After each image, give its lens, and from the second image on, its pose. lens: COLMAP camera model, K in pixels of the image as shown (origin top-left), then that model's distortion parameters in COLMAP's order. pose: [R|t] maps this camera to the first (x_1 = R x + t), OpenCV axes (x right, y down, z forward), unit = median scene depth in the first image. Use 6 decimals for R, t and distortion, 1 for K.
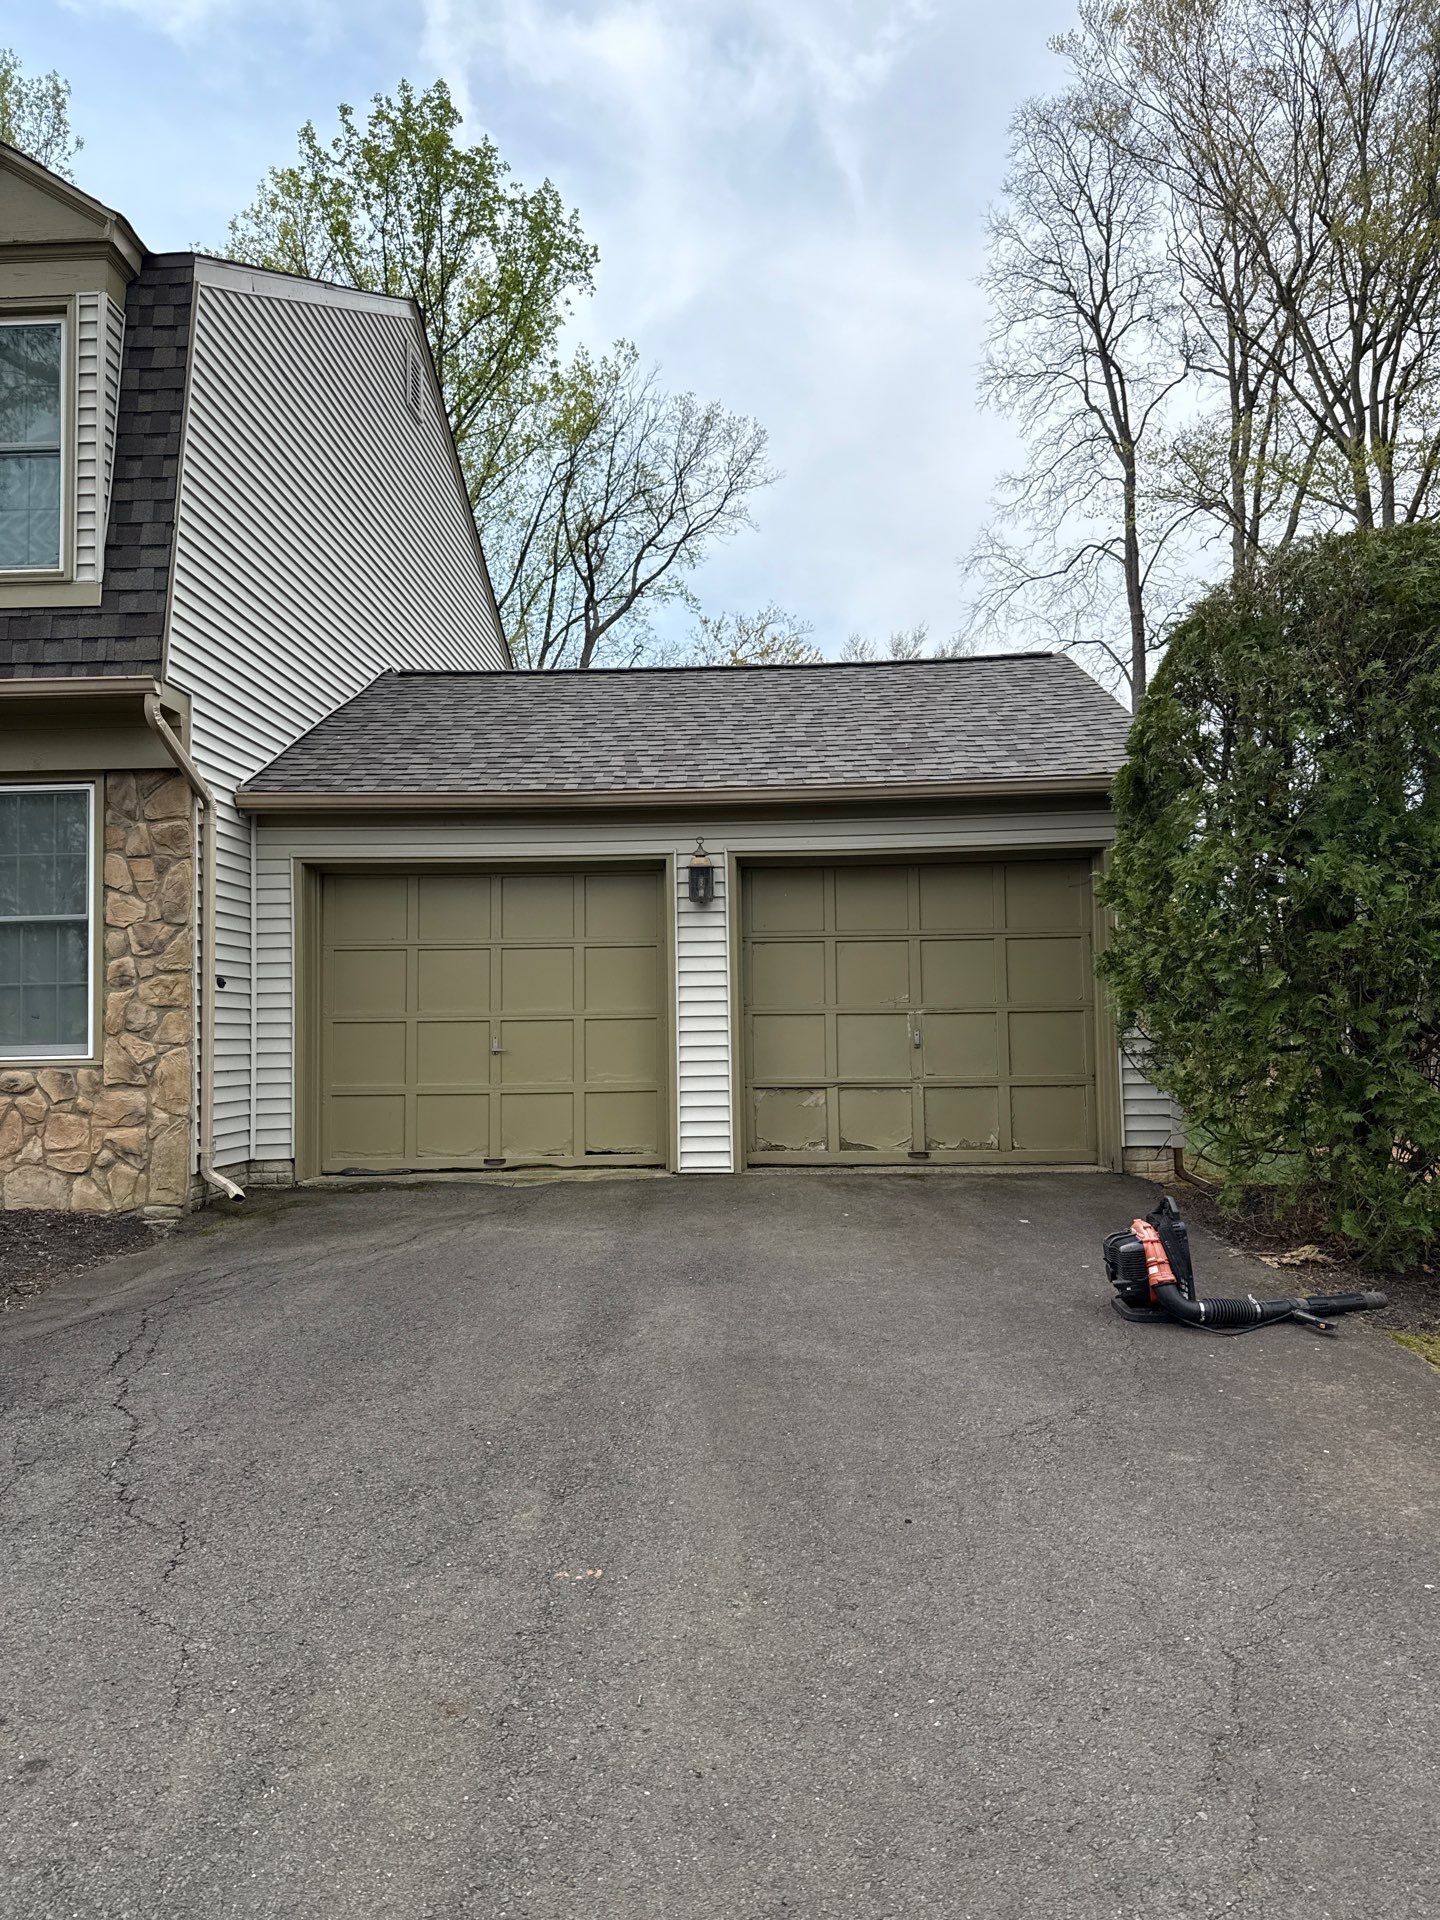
lens RADIAL K [[1335.0, 0, 754.8], [0, 1335.0, 973.0], [0, 0, 1]] dist [0.060445, -0.112239]
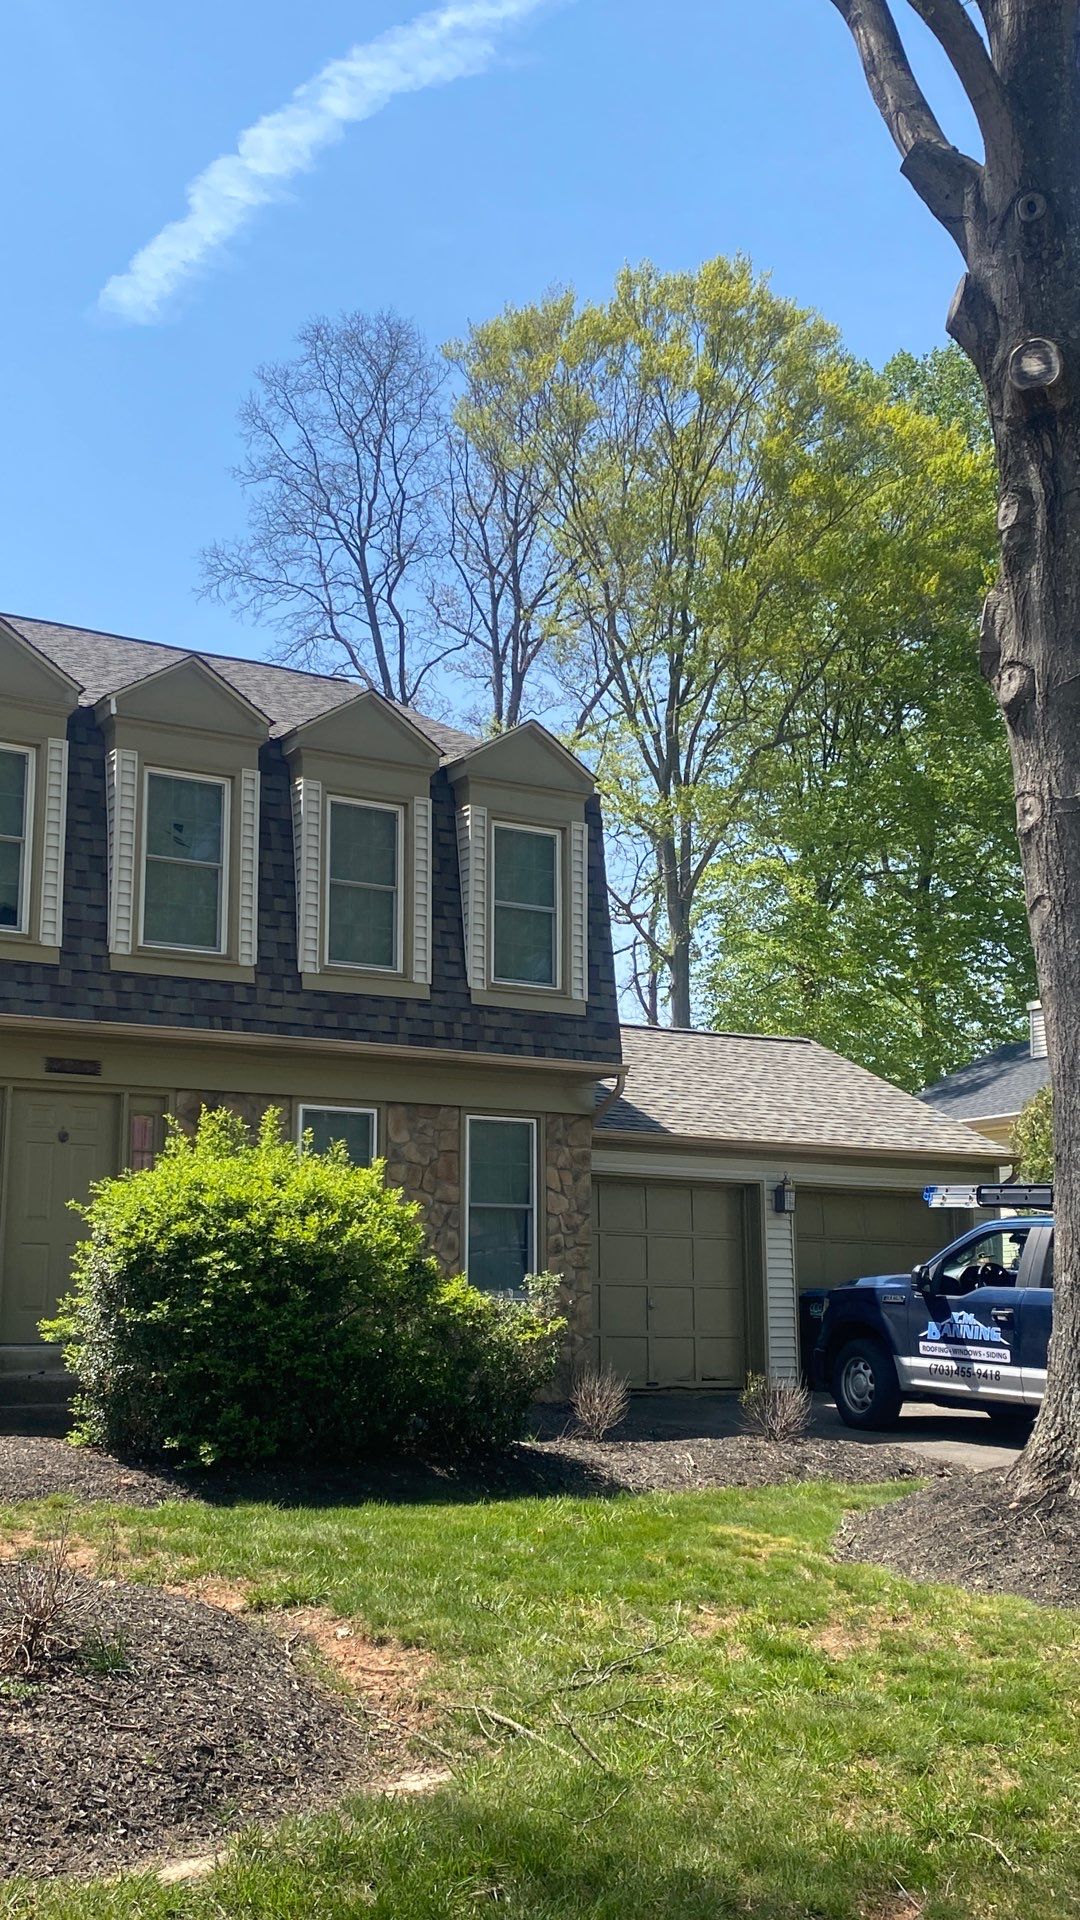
lens RADIAL K [[2076.9, 0, 572.1], [0, 2076.9, 1008.0], [0, 0, 1]] dist [0.128031, -0.002214]
pose [[0.832799, 0.102036, 0.544091, -1.776641], [-0.029722, 0.989690, -0.140109, 0.065143], [-0.552777, 0.100511, 0.827245, -1.008912]]
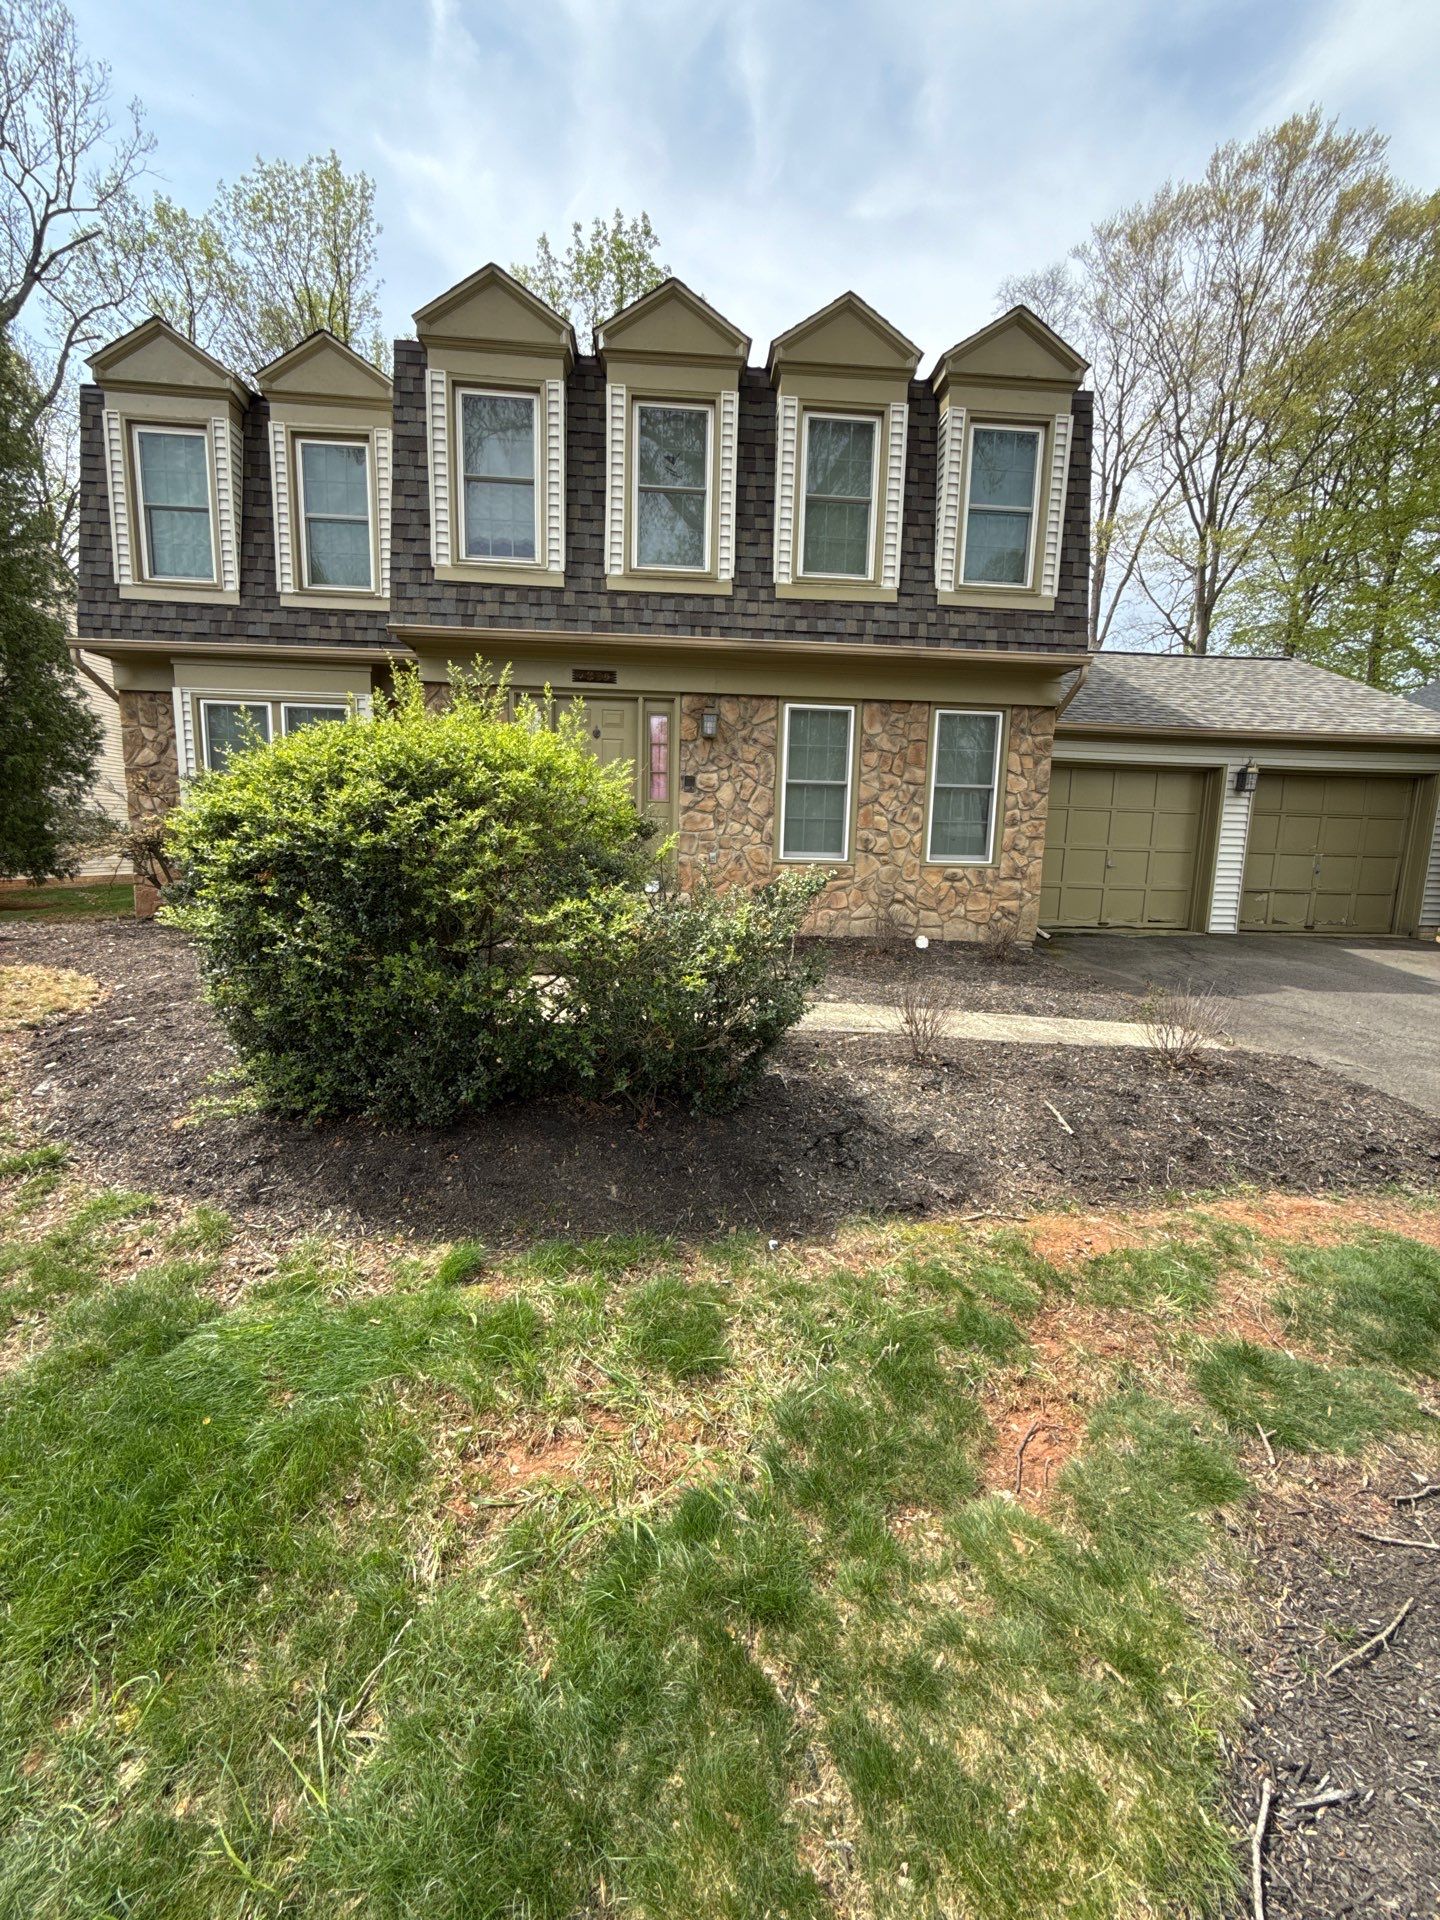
lens RADIAL K [[760.6, 0, 720.0], [0, 760.6, 960.0], [0, 0, 1]] dist [-0.000515, -0.000605]
pose [[0.995474, 0.027034, 0.091110, -0.966005], [-0.043446, 0.982098, 0.183293, 0.017270], [-0.084524, -0.186421, 0.978827, -0.041216]]
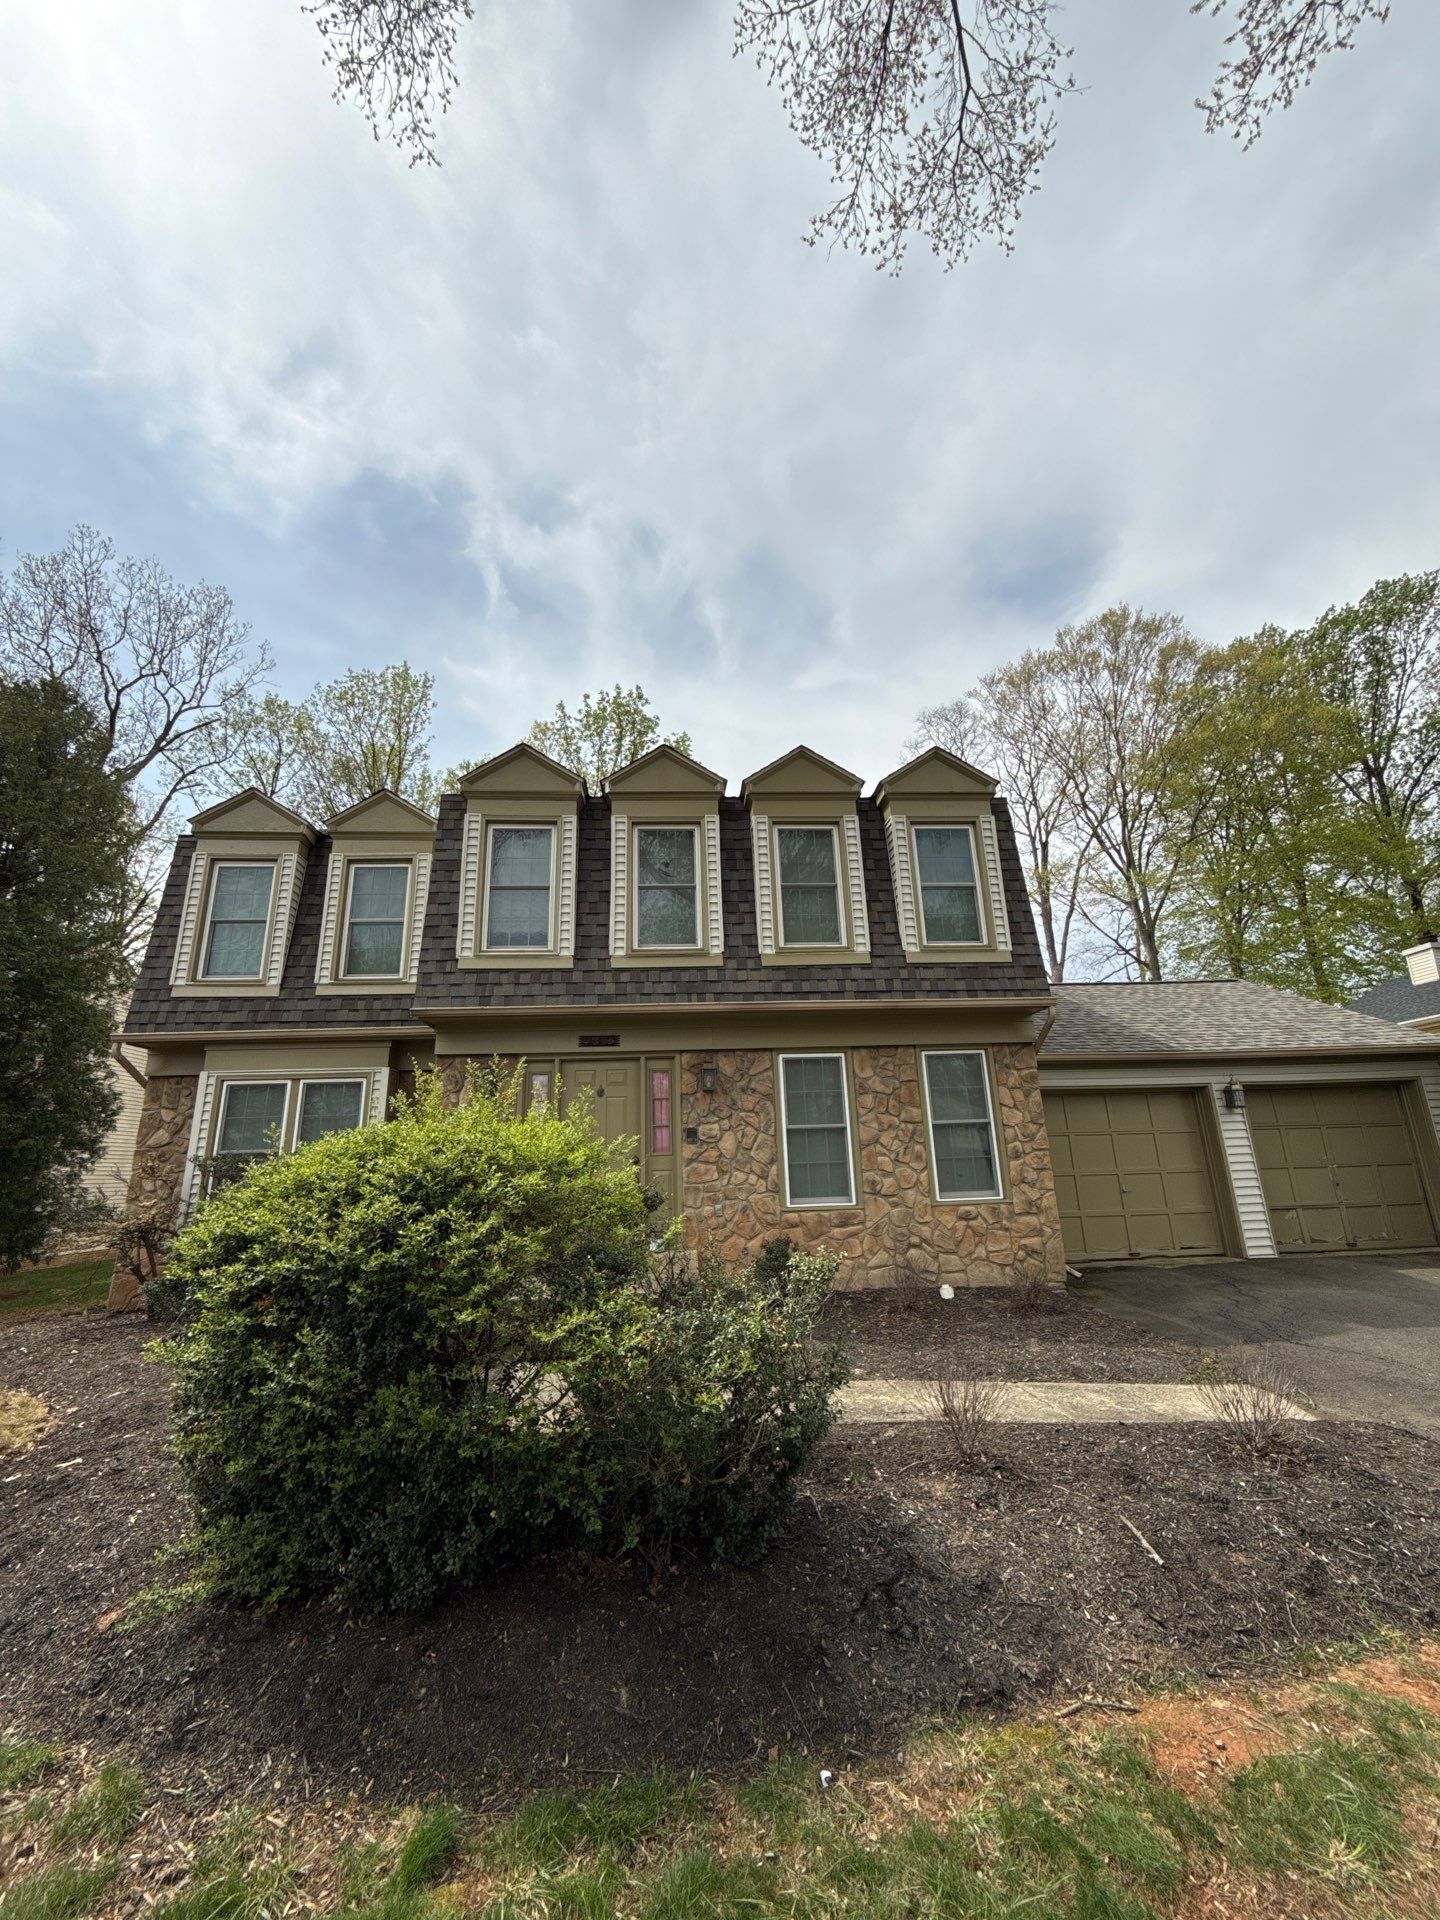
lens RADIAL K [[761.4, 0, 720.0], [0, 761.4, 960.0], [0, 0, 1]] dist [-0.000778, -0.000036]
pose [[0.996491, 0.006830, 0.083420, -0.969821], [0.012866, 0.972321, -0.233294, -0.016263], [-0.082705, 0.233548, 0.968821, -0.059418]]
